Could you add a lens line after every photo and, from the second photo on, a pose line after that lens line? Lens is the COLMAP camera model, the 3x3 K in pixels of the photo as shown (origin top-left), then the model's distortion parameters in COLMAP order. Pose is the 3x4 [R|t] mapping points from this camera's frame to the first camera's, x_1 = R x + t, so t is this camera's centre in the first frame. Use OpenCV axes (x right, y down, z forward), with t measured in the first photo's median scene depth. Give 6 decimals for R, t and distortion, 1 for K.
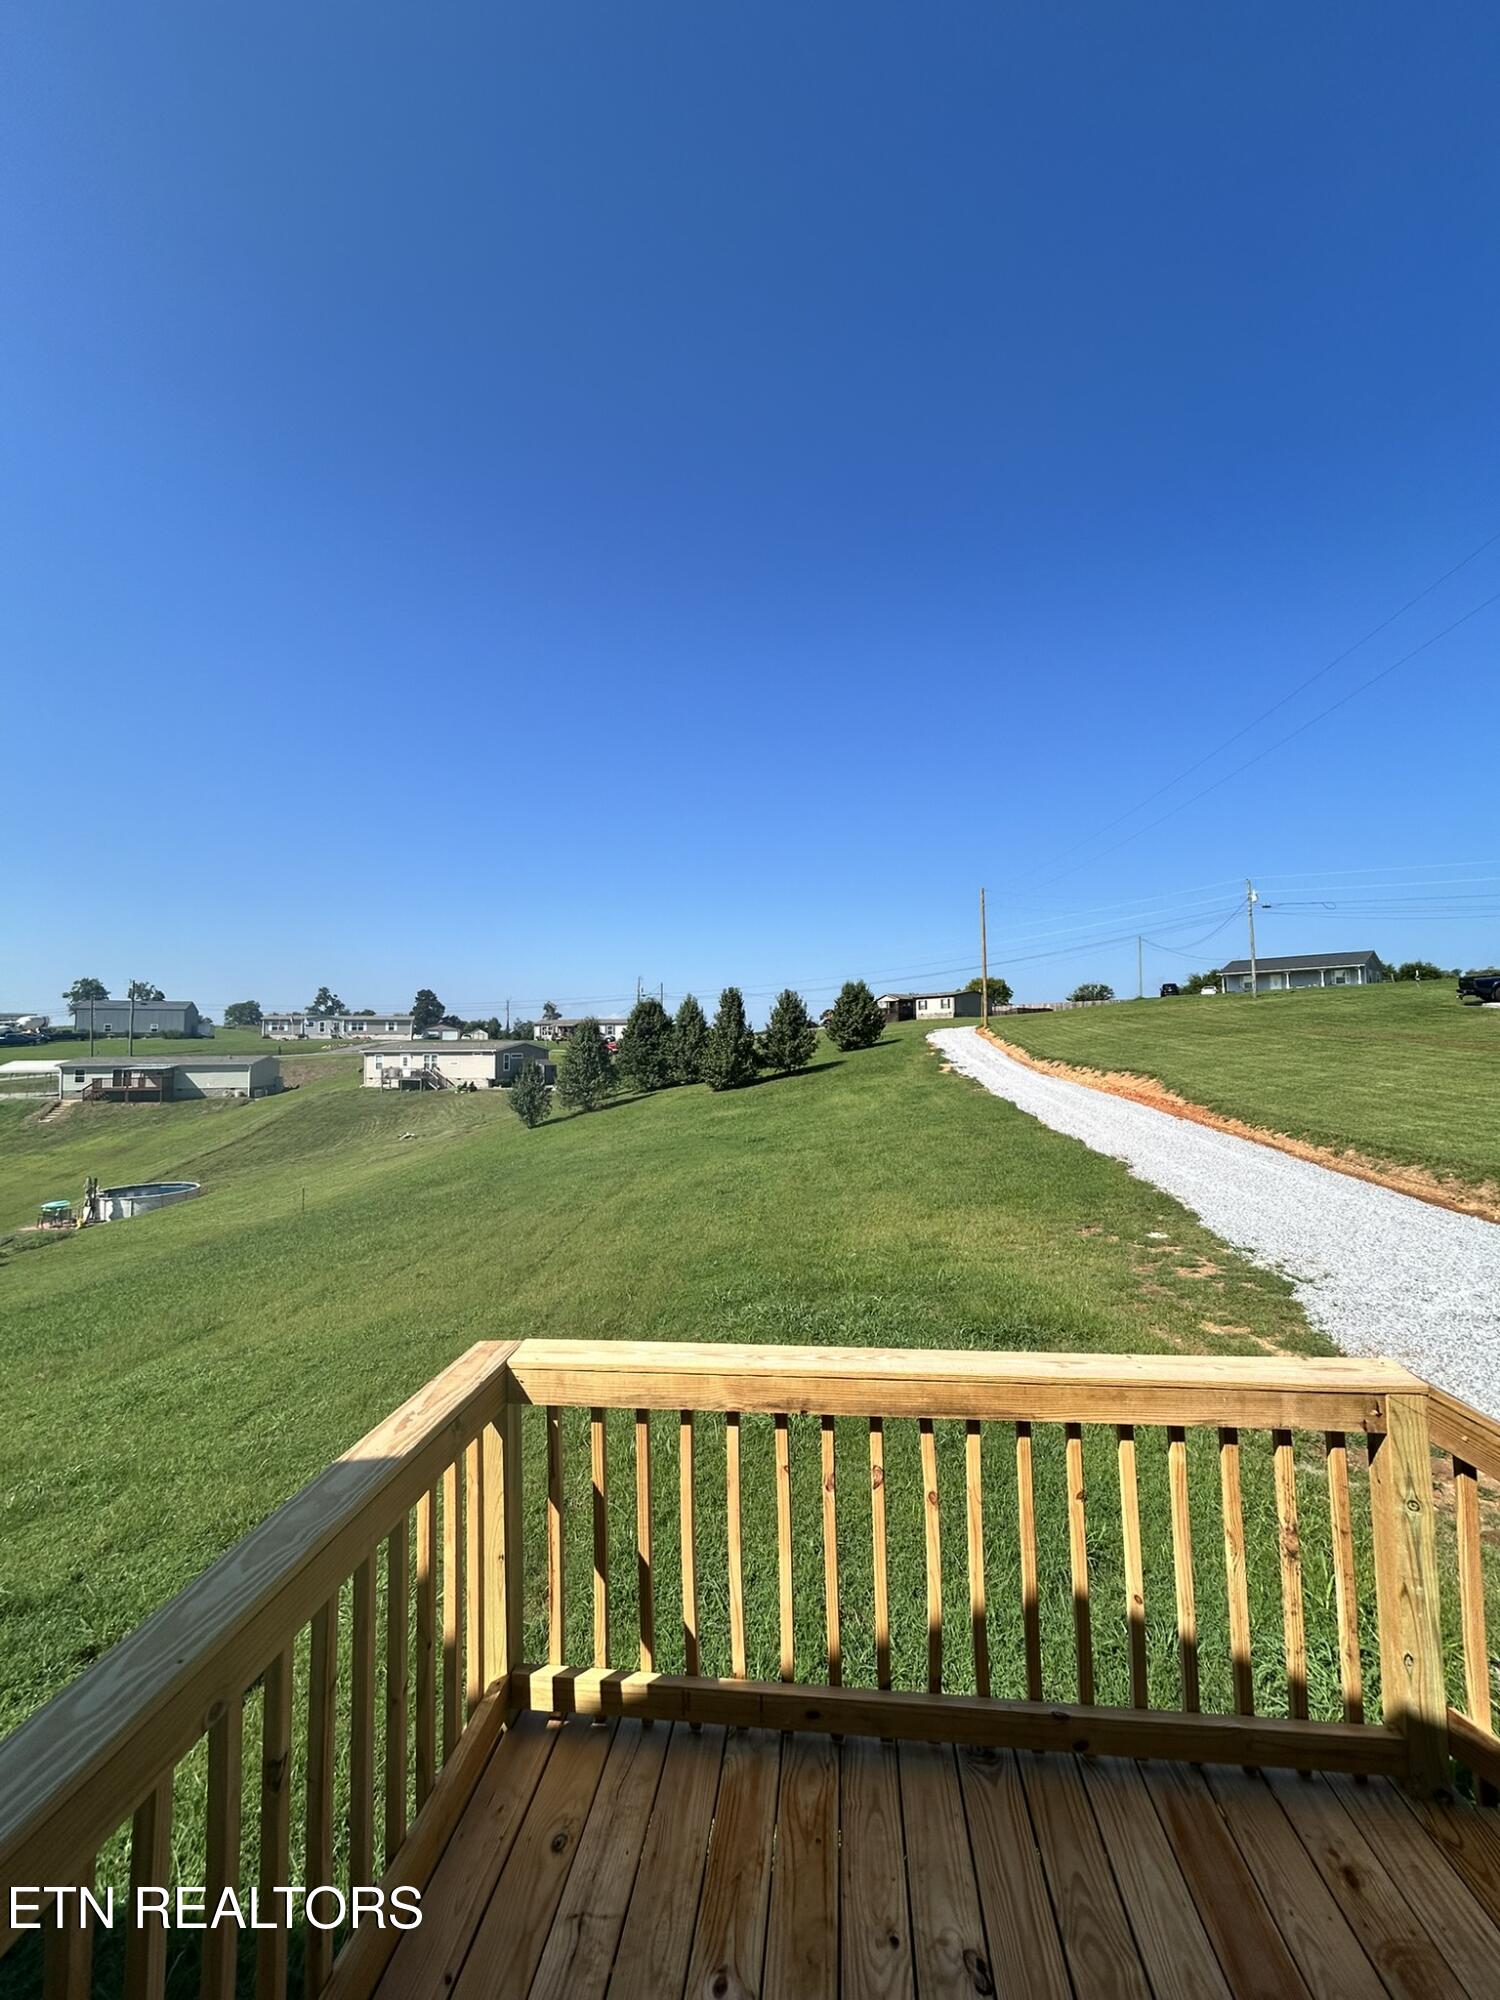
lens RADIAL K [[791.4, 0, 750.0], [0, 791.4, 1000.0], [0, 0, 1]] dist [0.002564, 0.000354]
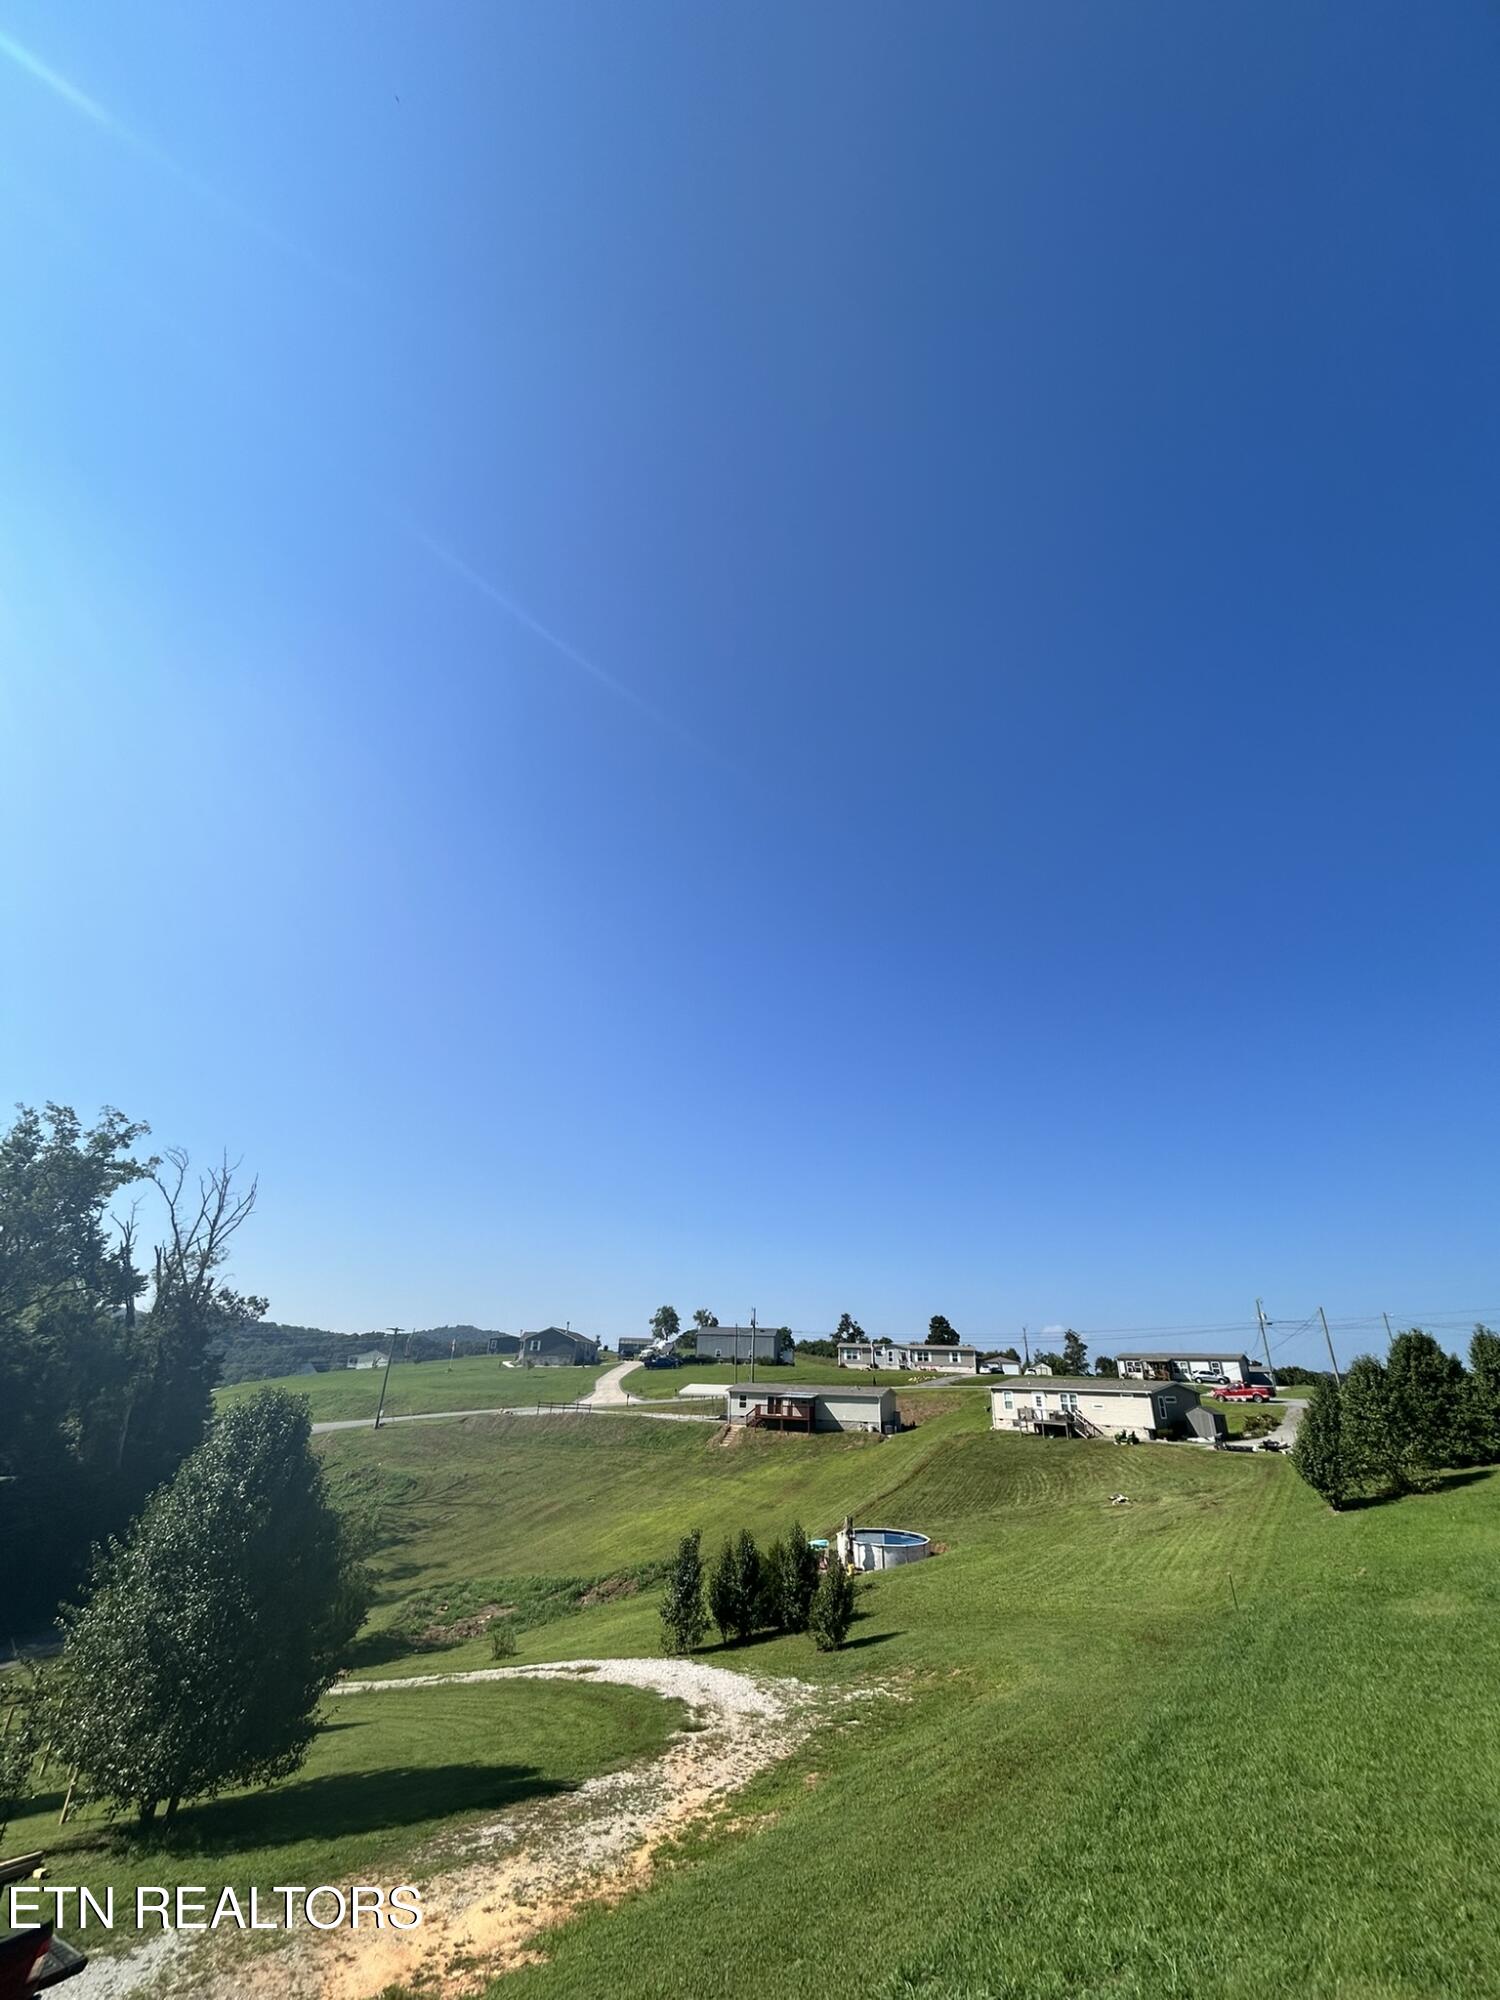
lens RADIAL K [[791.4, 0, 750.0], [0, 791.4, 1000.0], [0, 0, 1]] dist [0.002564, 0.000354]
pose [[0.857429, -0.192330, -0.477309, -0.192874], [-0.004273, 0.924838, -0.380338, -0.002168], [0.514584, 0.328153, 0.792161, -0.059690]]
